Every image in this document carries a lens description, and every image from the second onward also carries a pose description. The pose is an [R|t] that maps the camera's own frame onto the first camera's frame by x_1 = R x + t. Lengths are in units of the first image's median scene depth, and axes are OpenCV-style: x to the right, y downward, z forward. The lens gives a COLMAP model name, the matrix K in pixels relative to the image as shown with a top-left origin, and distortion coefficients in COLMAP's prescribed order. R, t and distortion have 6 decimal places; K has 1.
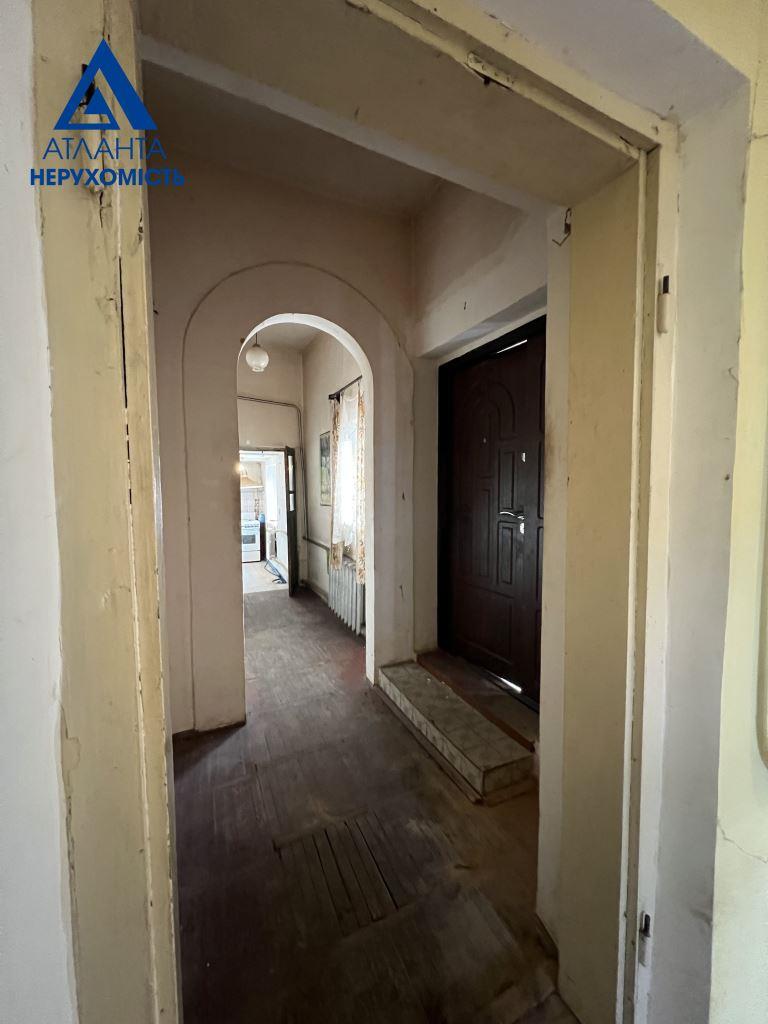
lens RADIAL K [[408.1, 0, 383.9], [0, 408.1, 511.5], [0, 0, 1]] dist [-0.000726, -0.000063]
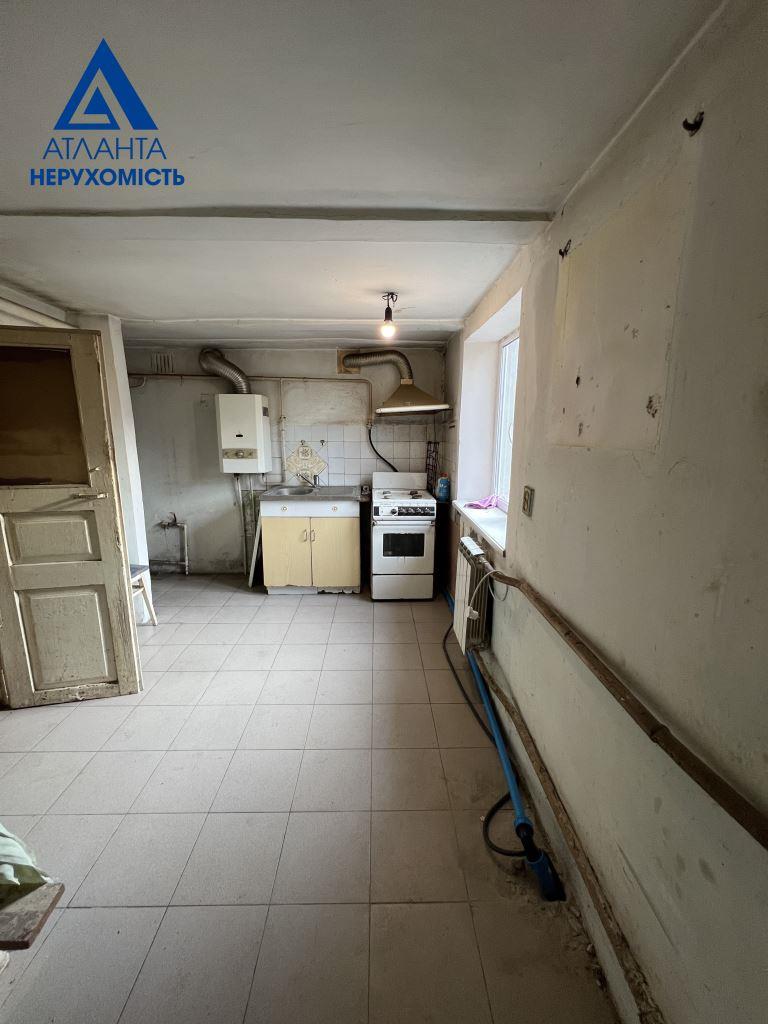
lens RADIAL K [[408.1, 0, 382.4], [0, 408.1, 514.9], [0, 0, 1]] dist [-0.000726, -0.000063]
pose [[0.911542, 0.091868, -0.400814, -0.414485], [-0.032440, 0.987752, 0.152621, -0.038031], [0.409926, -0.126118, 0.903357, 1.332535]]
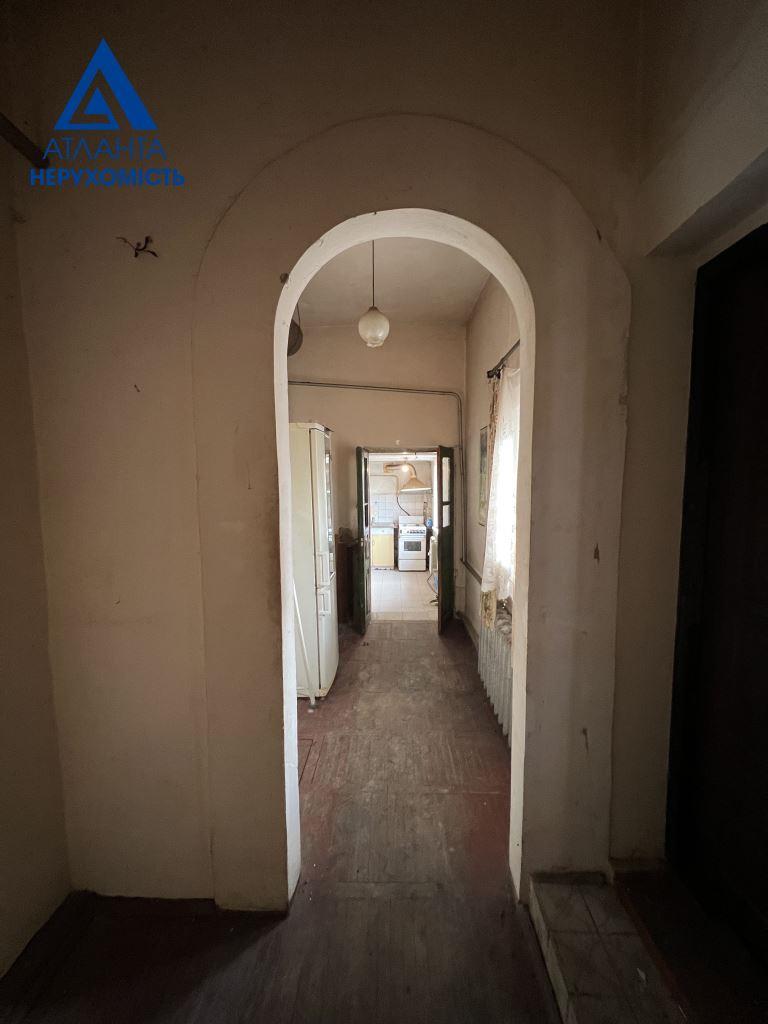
lens RADIAL K [[408.1, 0, 384.5], [0, 408.1, 510.5], [0, 0, 1]] dist [-0.000726, -0.000063]
pose [[0.895521, 0.035861, -0.443572, 0.024600], [-0.028550, 0.999324, 0.023153, -0.064144], [0.444102, -0.008070, 0.895940, 0.314931]]
